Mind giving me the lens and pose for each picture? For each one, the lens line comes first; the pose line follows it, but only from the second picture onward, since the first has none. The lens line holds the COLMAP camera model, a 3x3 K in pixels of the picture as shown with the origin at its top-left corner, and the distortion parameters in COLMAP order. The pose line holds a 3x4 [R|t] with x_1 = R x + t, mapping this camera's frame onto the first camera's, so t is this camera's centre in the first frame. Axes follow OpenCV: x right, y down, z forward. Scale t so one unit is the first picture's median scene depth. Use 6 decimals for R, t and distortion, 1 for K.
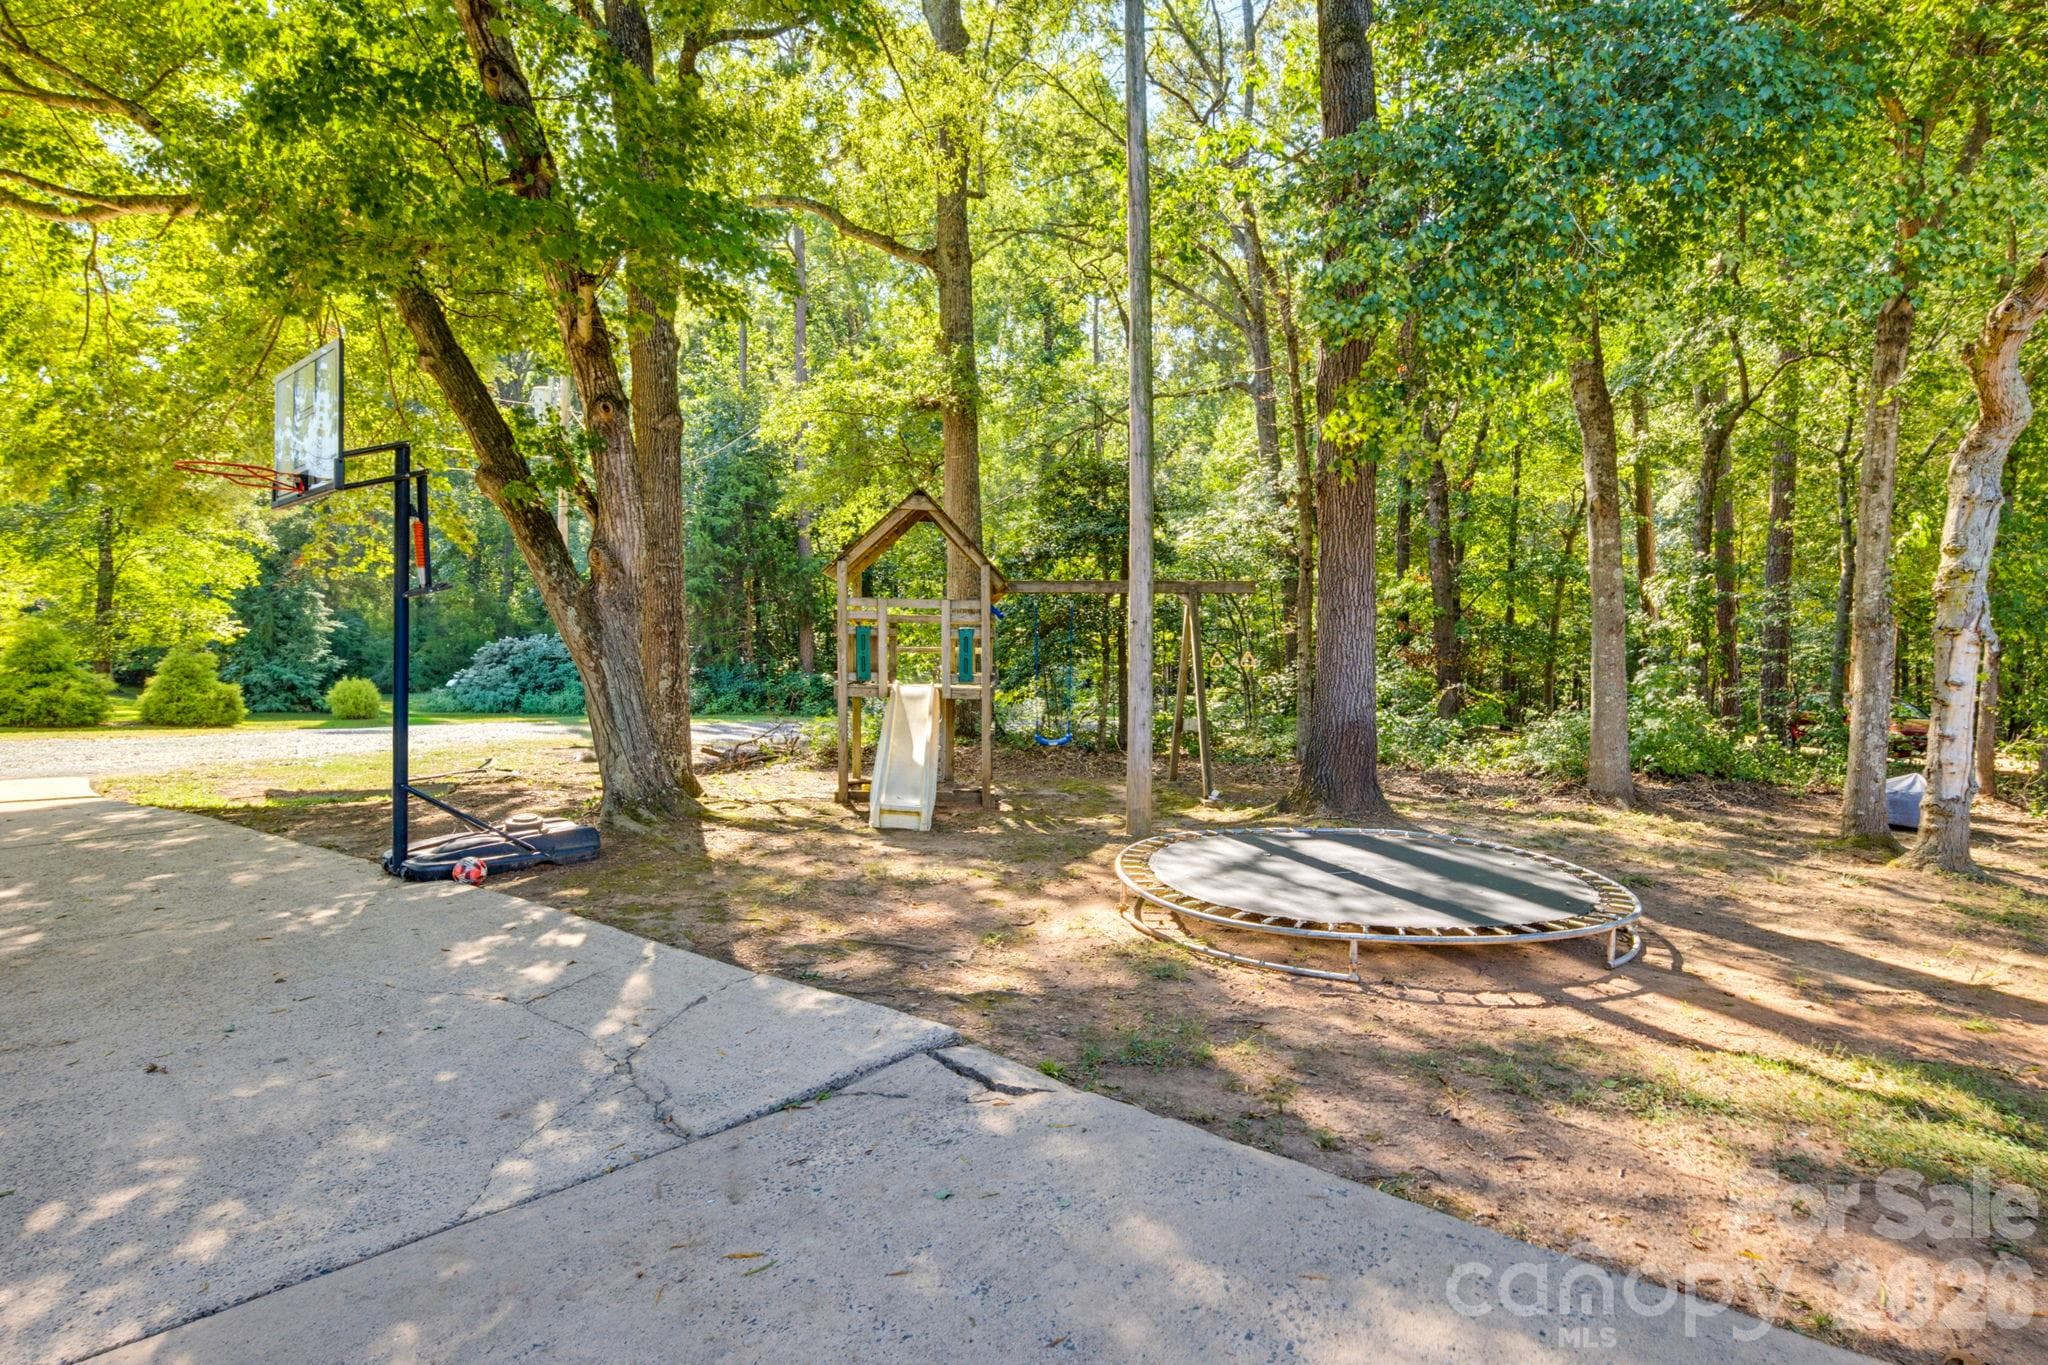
lens RADIAL K [[792.5, 0, 1024.3], [0, 792.5, 678.9], [0, 0, 1]] dist [0.001161, 0.000104]
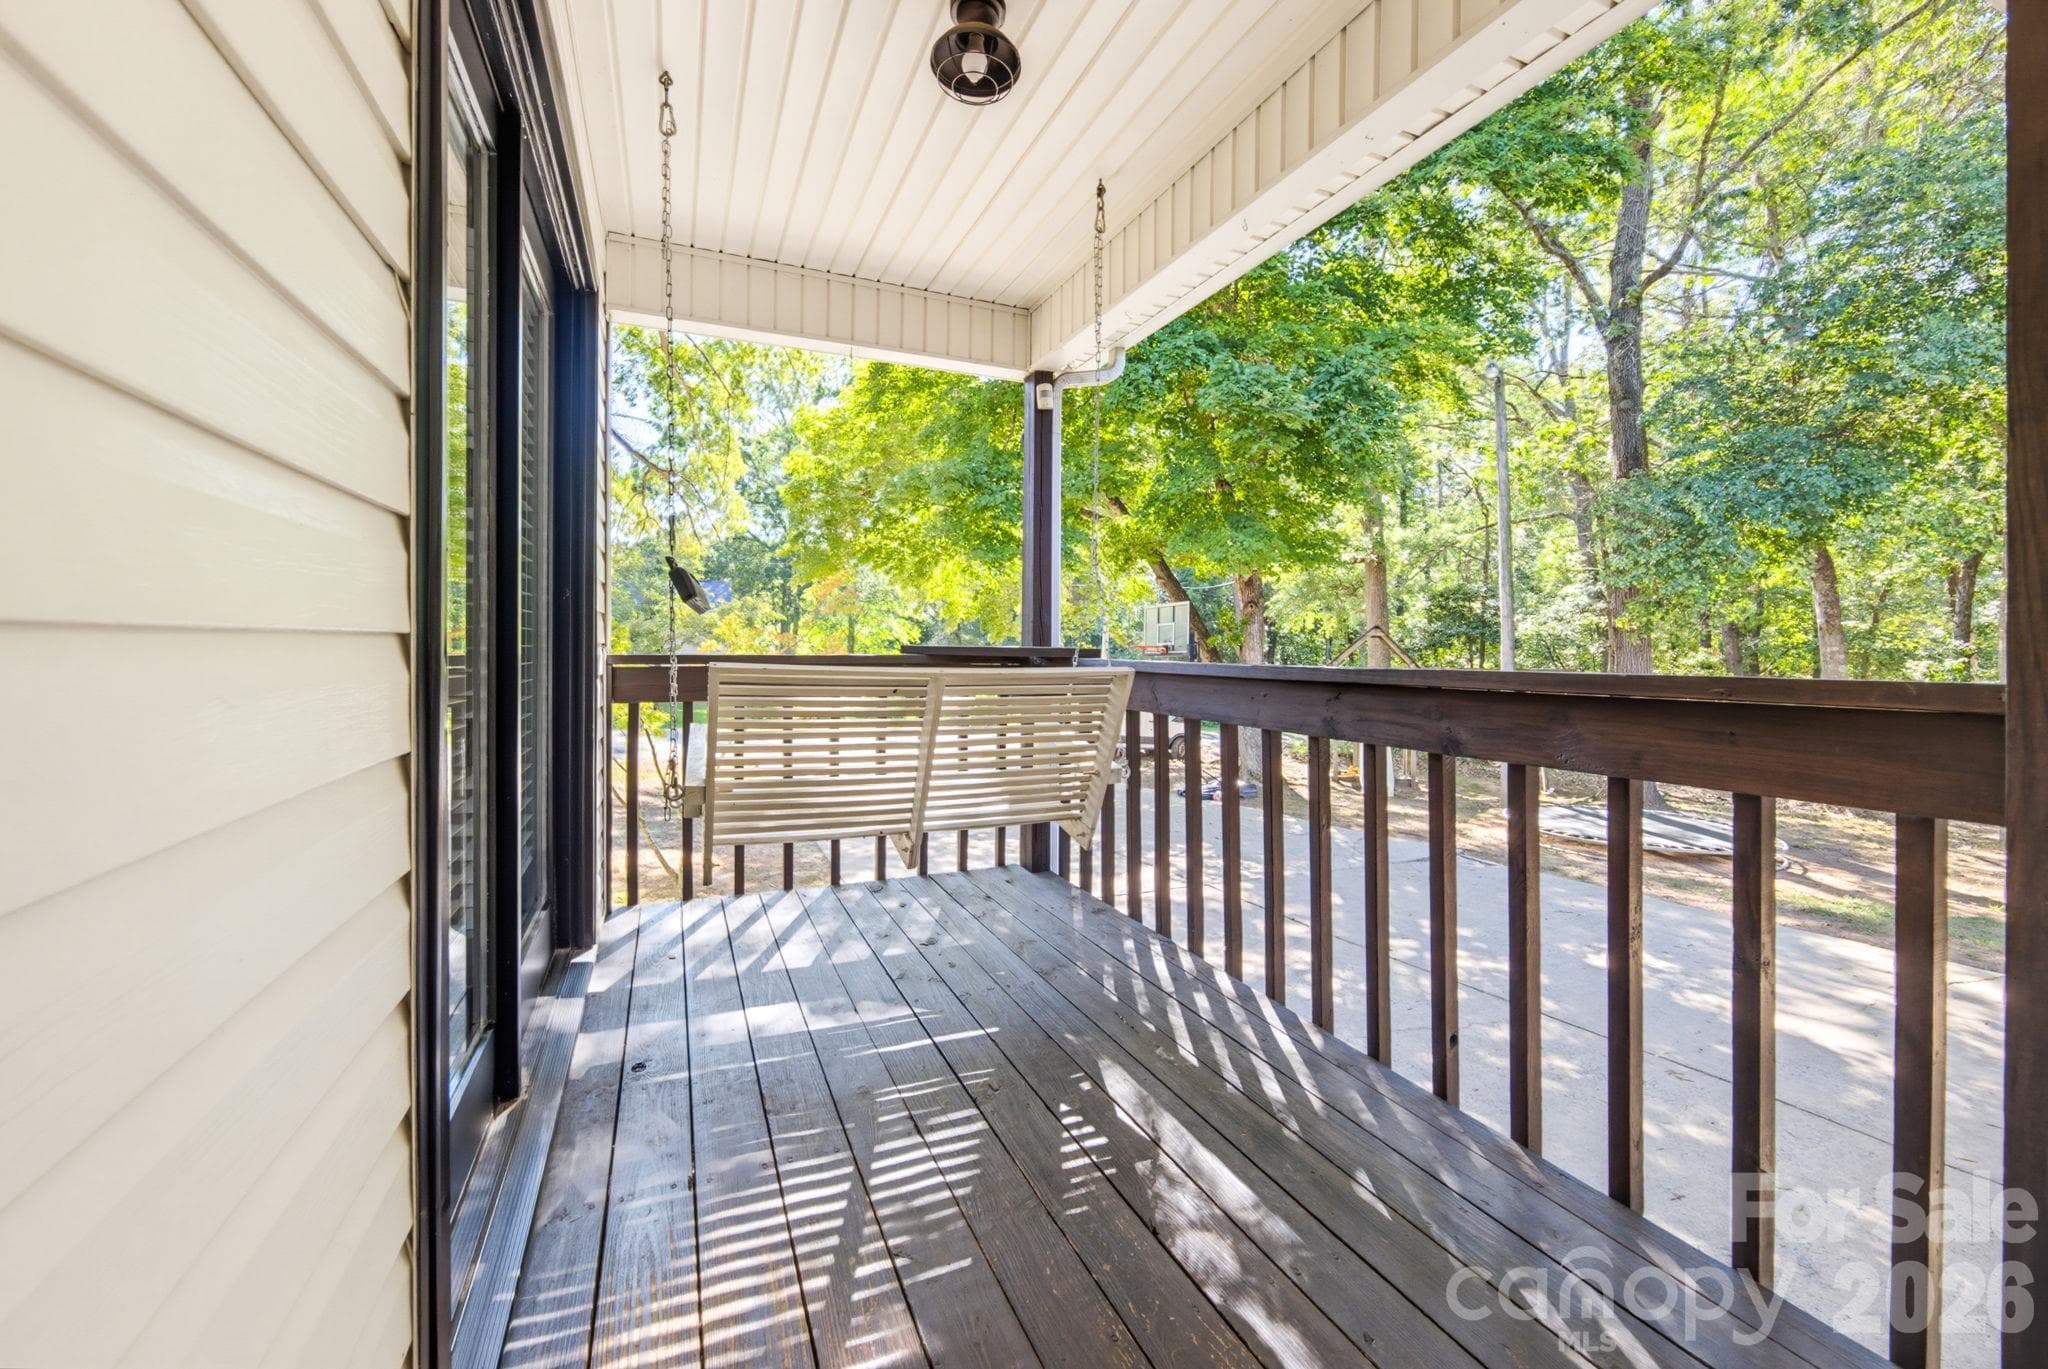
lens RADIAL K [[792.5, 0, 1023.8], [0, 792.5, 686.2], [0, 0, 1]] dist [0.001161, 0.000104]
pose [[0.948612, 0.007981, -0.316342, -0.461756], [-0.006615, 0.999964, 0.005393, -0.132954], [0.316374, -0.003024, 0.948630, -1.565612]]
